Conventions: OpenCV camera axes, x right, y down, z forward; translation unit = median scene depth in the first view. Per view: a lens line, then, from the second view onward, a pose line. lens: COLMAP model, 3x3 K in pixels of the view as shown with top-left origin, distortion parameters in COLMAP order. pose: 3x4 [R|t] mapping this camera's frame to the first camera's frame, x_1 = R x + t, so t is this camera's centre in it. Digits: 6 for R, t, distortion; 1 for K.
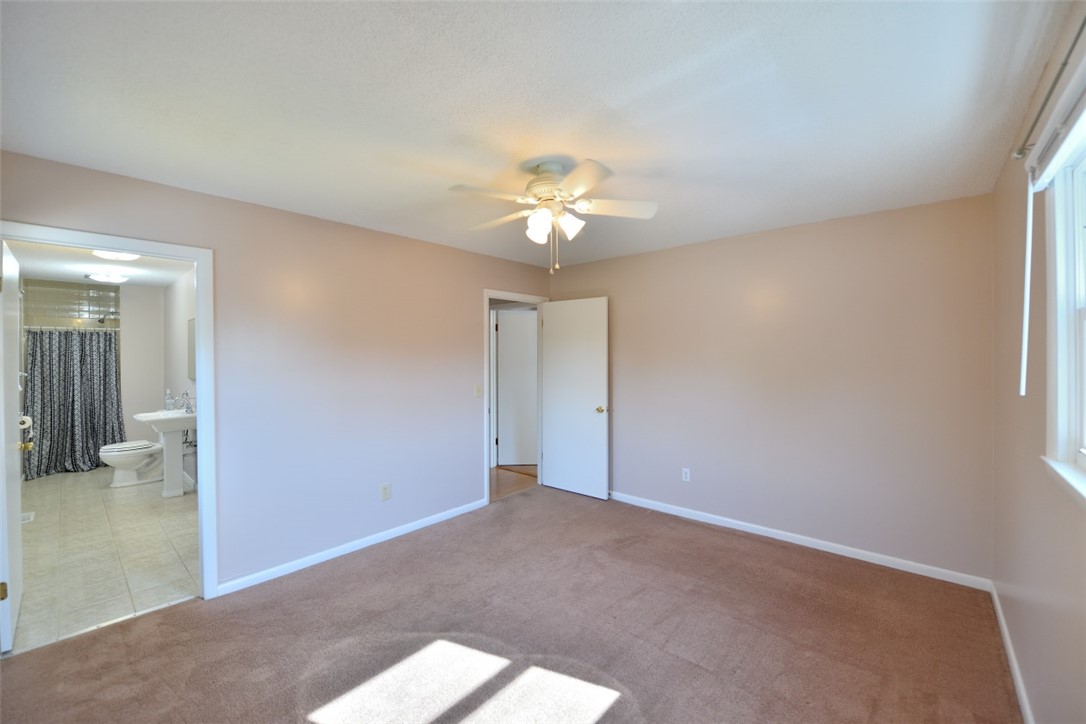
lens RADIAL K [[434.6, 0, 539.9], [0, 434.6, 358.6], [0, 0, 1]] dist [-0.016717, 0.000152]
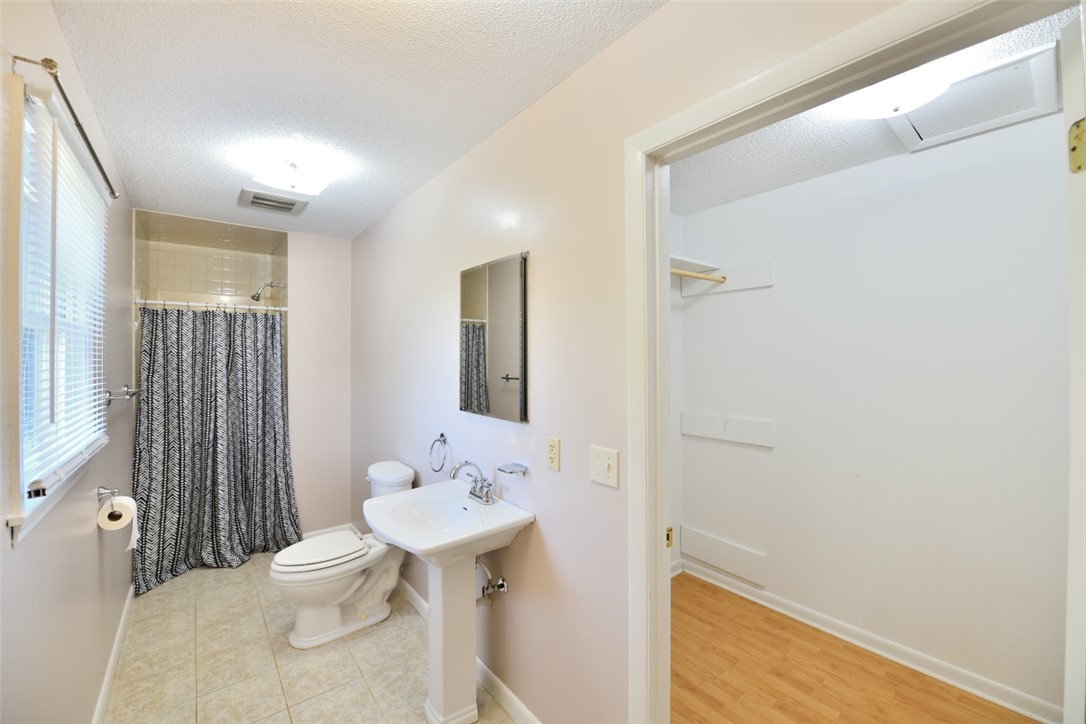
lens RADIAL K [[434.6, 0, 546.7], [0, 434.6, 360.3], [0, 0, 1]] dist [-0.016717, 0.000152]
pose [[0.986238, 0.000645, -0.165329, -0.585699], [-0.001570, 0.999984, -0.005460, 0.002233], [0.165323, 0.005644, 0.986223, 0.525882]]
